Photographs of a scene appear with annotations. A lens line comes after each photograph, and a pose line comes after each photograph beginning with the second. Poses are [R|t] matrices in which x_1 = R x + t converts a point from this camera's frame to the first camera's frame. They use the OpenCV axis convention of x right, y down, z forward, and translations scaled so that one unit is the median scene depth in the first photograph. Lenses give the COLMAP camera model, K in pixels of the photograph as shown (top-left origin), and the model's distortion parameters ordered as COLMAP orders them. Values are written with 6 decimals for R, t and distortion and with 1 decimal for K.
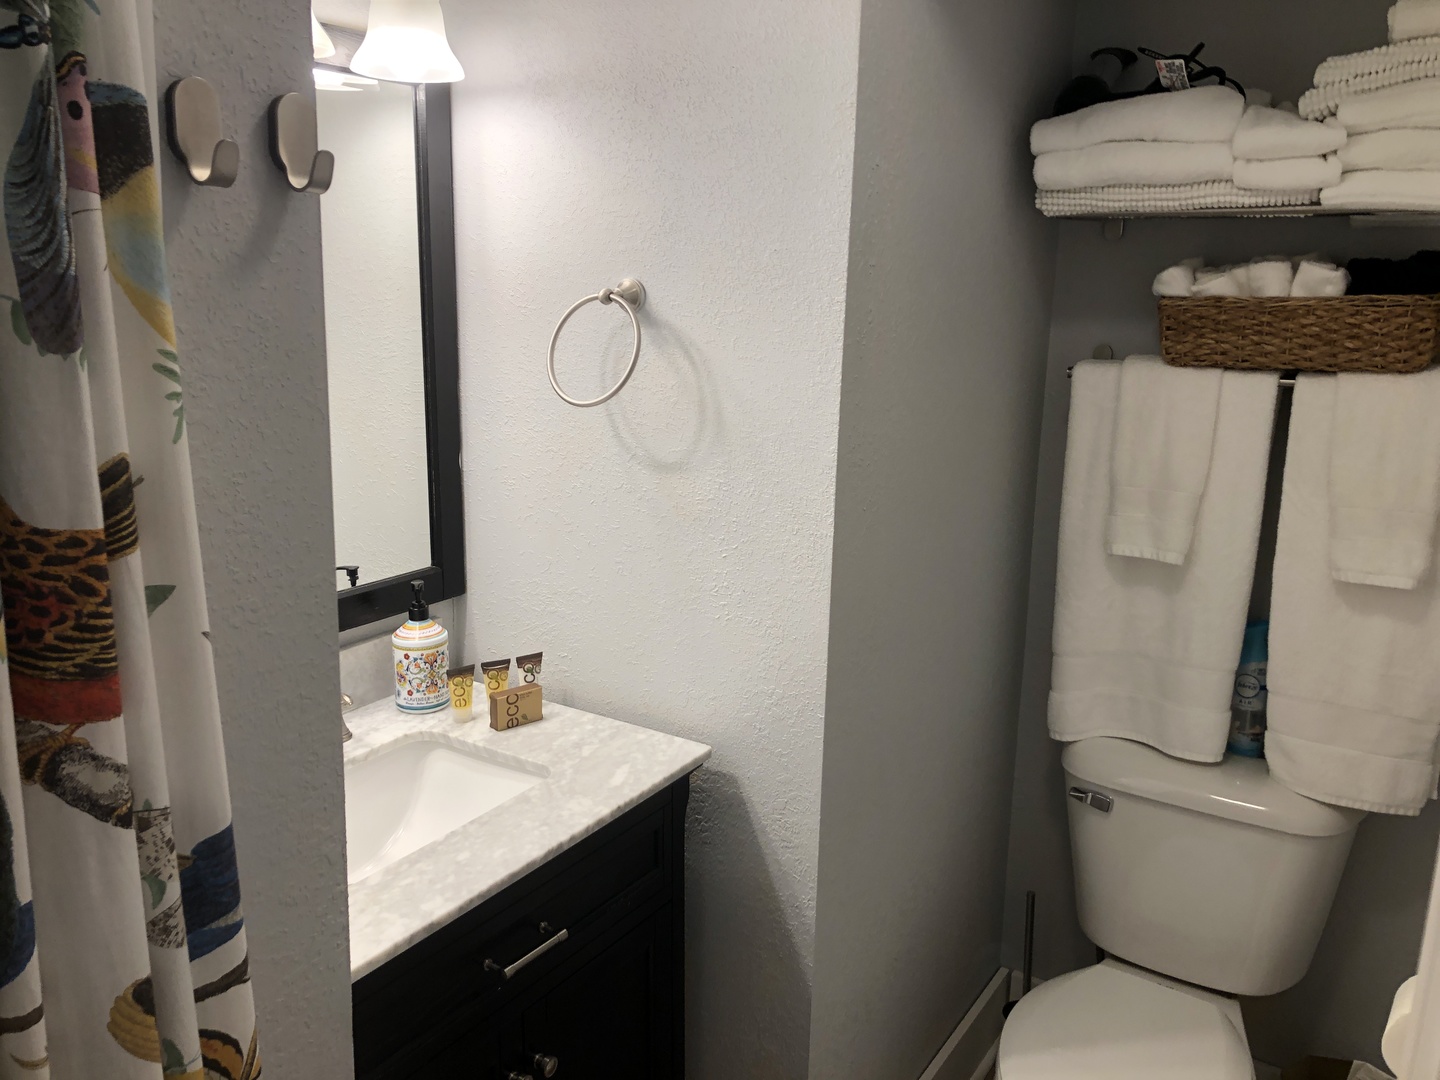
lens RADIAL K [[1206.7, 0, 710.1], [0, 1206.7, 529.6], [0, 0, 1]] dist [0.026503, -0.023026]
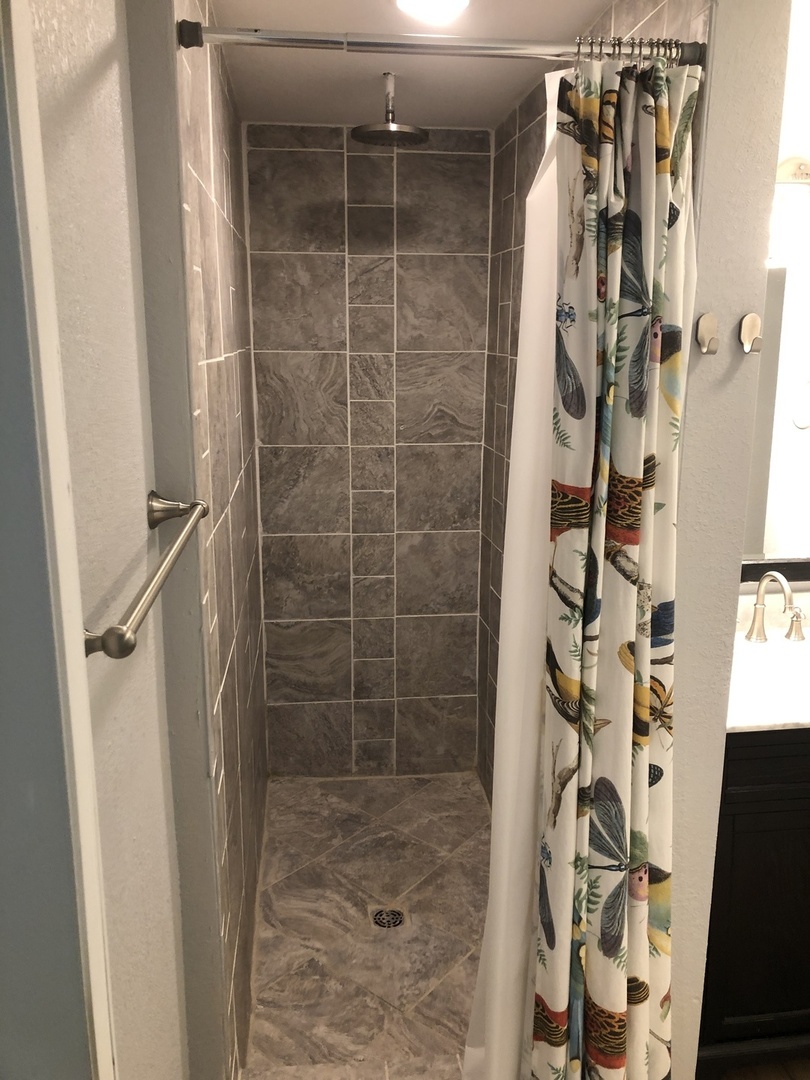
lens RADIAL K [[905.0, 0, 405.9], [0, 905.0, 534.6], [0, 0, 1]] dist [0.026503, -0.023026]
pose [[0.667744, 0.140734, -0.730966, 0.684389], [-0.147345, 0.987525, 0.055529, 0.089573], [0.729662, 0.070625, 0.680151, -0.824423]]
